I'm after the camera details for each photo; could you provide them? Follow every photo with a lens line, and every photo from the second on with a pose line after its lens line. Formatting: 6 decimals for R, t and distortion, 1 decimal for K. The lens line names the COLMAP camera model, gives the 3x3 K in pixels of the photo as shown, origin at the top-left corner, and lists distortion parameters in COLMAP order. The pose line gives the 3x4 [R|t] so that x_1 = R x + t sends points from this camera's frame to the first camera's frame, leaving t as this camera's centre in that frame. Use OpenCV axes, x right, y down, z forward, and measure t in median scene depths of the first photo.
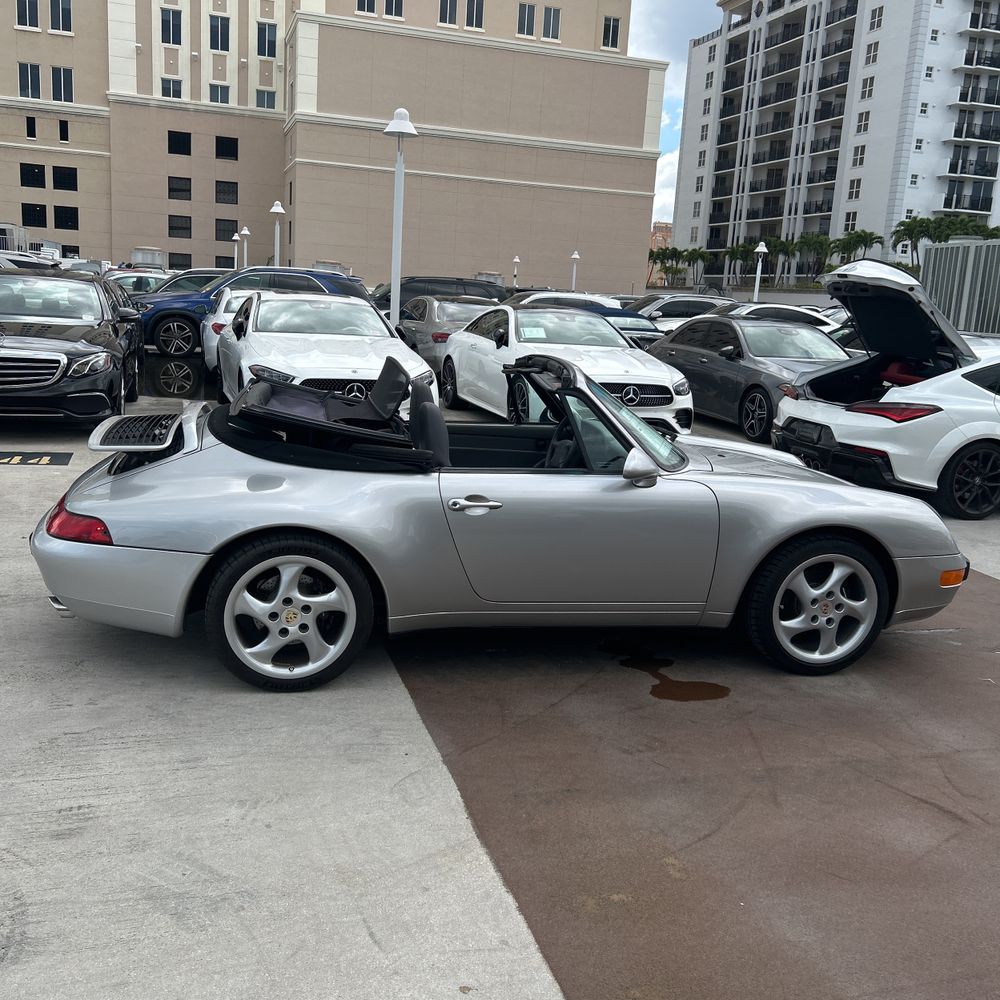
lens RADIAL K [[1006.2, 0, 495.6], [0, 1006.2, 492.3], [0, 0, 1]] dist [0.010191, 0.000000]
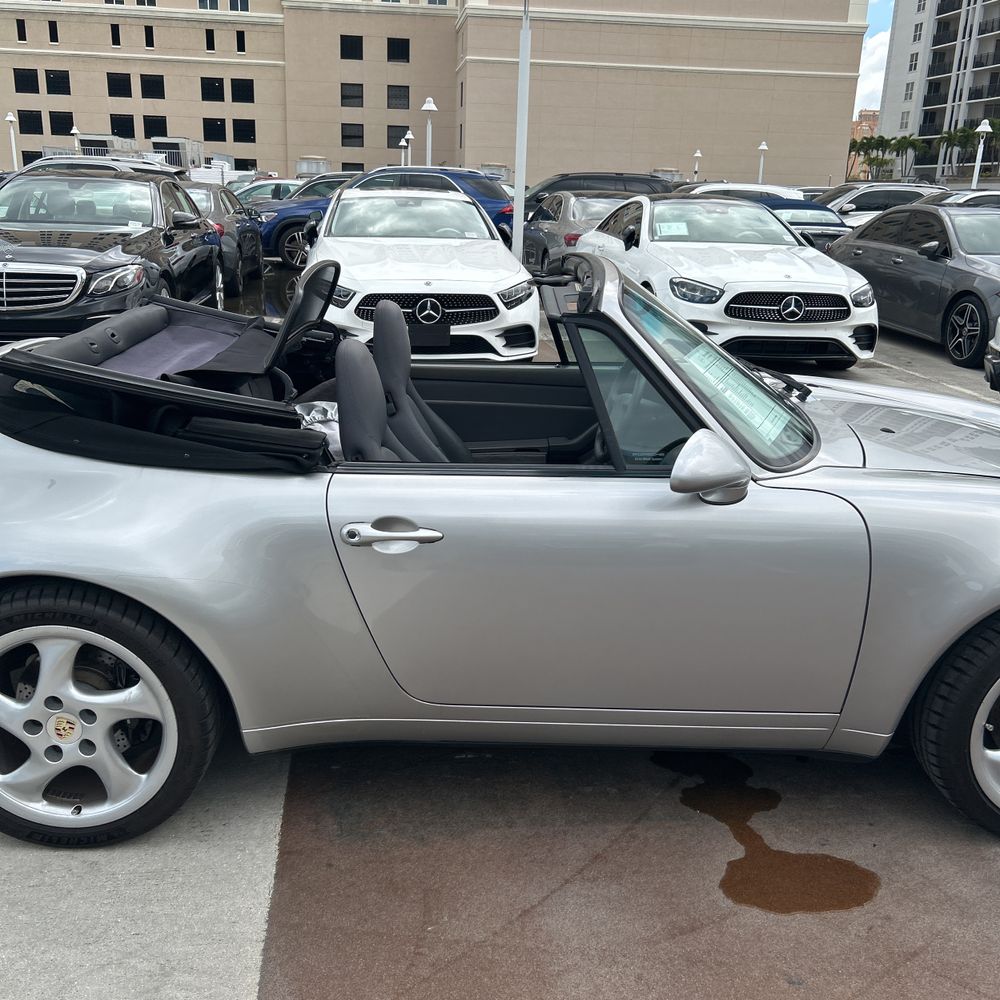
lens RADIAL K [[1006.2, 0, 492.9], [0, 1006.2, 493.2], [0, 0, 1]] dist [0.010191, 0.000000]
pose [[0.983279, 0.021265, -0.180861, 0.055830], [-0.005083, 0.995976, 0.089471, -0.025021], [0.182036, -0.087056, 0.979430, 0.205666]]
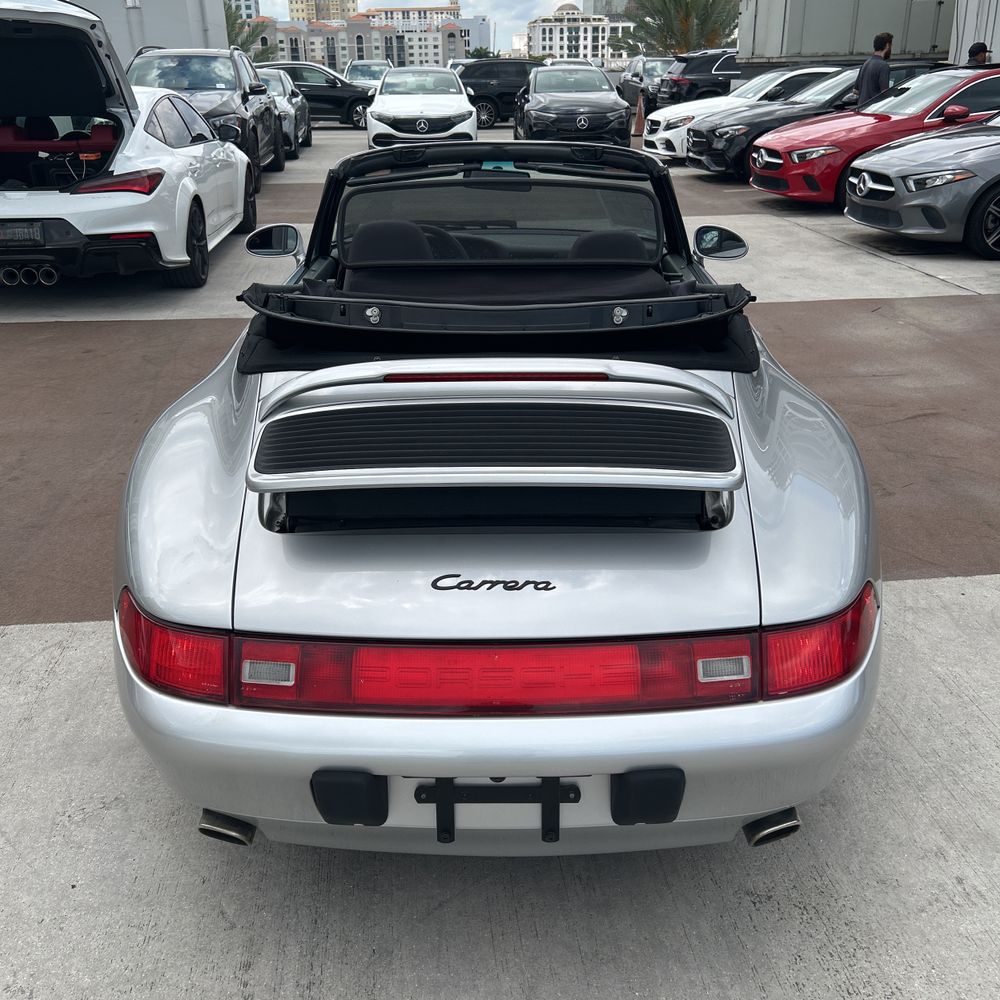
lens RADIAL K [[1006.2, 0, 496.8], [0, 1006.2, 497.4], [0, 0, 1]] dist [0.010191, 0.000000]
pose [[0.196856, -0.439529, 0.876392, -0.339545], [0.215691, 0.891398, 0.398606, -0.097275], [-0.956413, 0.110562, 0.270279, 0.421781]]
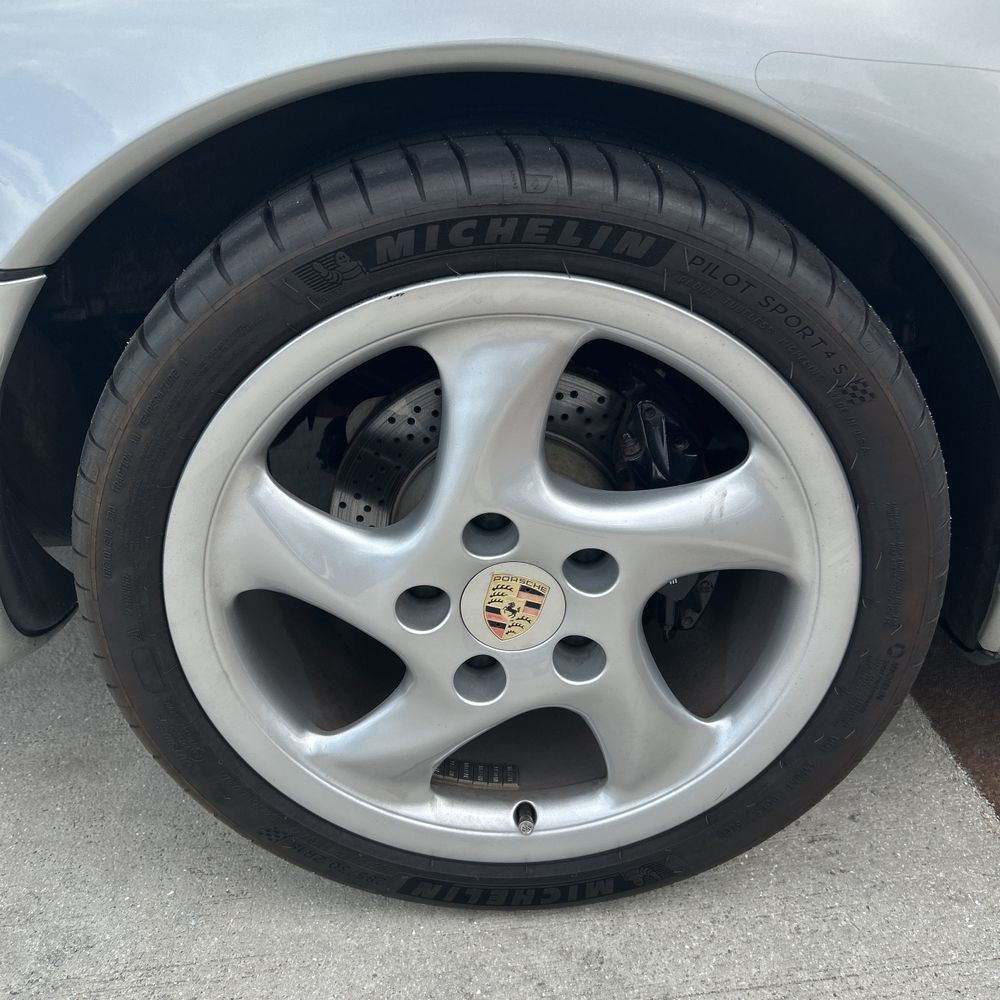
lens RADIAL K [[1006.2, 0, 509.3], [0, 1006.2, 491.3], [0, 0, 1]] dist [0.010191, 0.000000]
pose [[0.977782, 0.016668, -0.208961, -0.068123], [0.040571, 0.962938, 0.266655, 0.021863], [0.205661, -0.269208, 0.940867, 0.342363]]
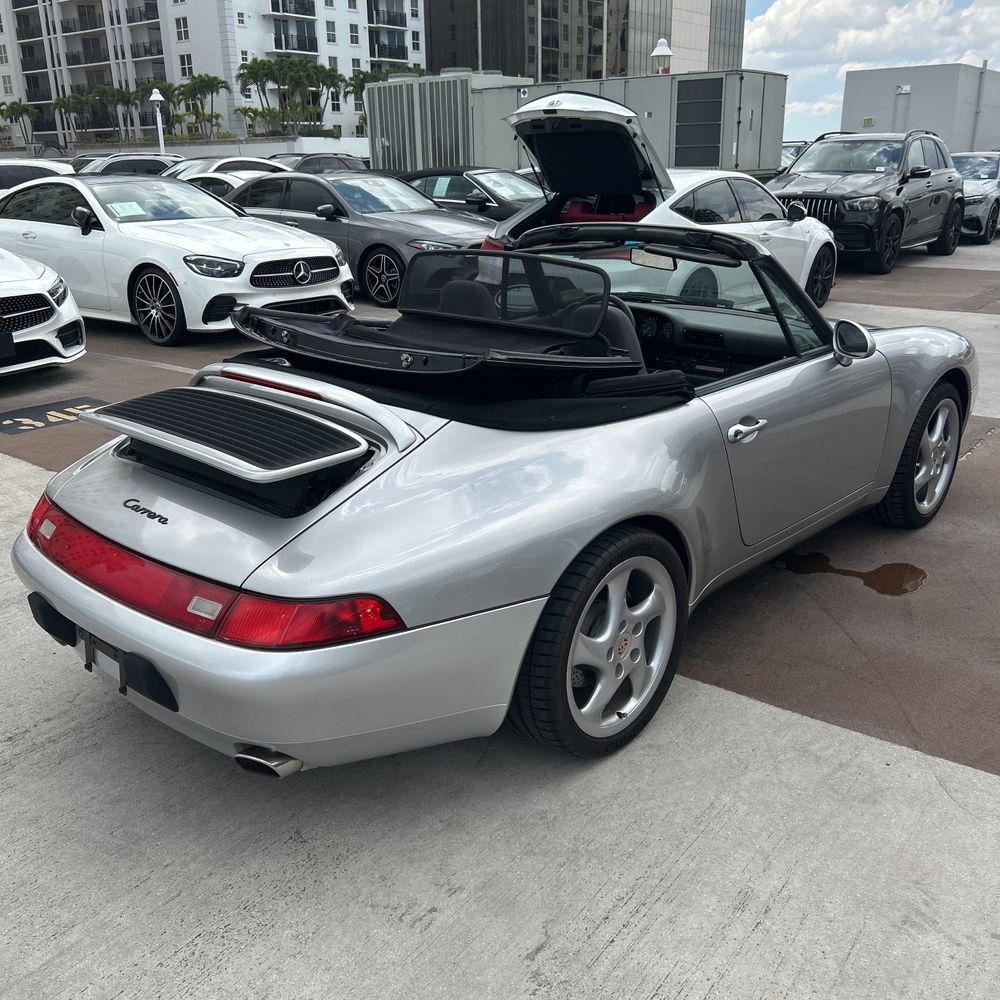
lens RADIAL K [[1006.2, 0, 492.4], [0, 1006.2, 516.4], [0, 0, 1]] dist [0.010191, 0.000000]
pose [[0.808847, -0.259406, 0.527708, -0.253709], [0.174089, 0.962841, 0.206469, -0.048544], [-0.561658, -0.075134, 0.823951, 0.203843]]
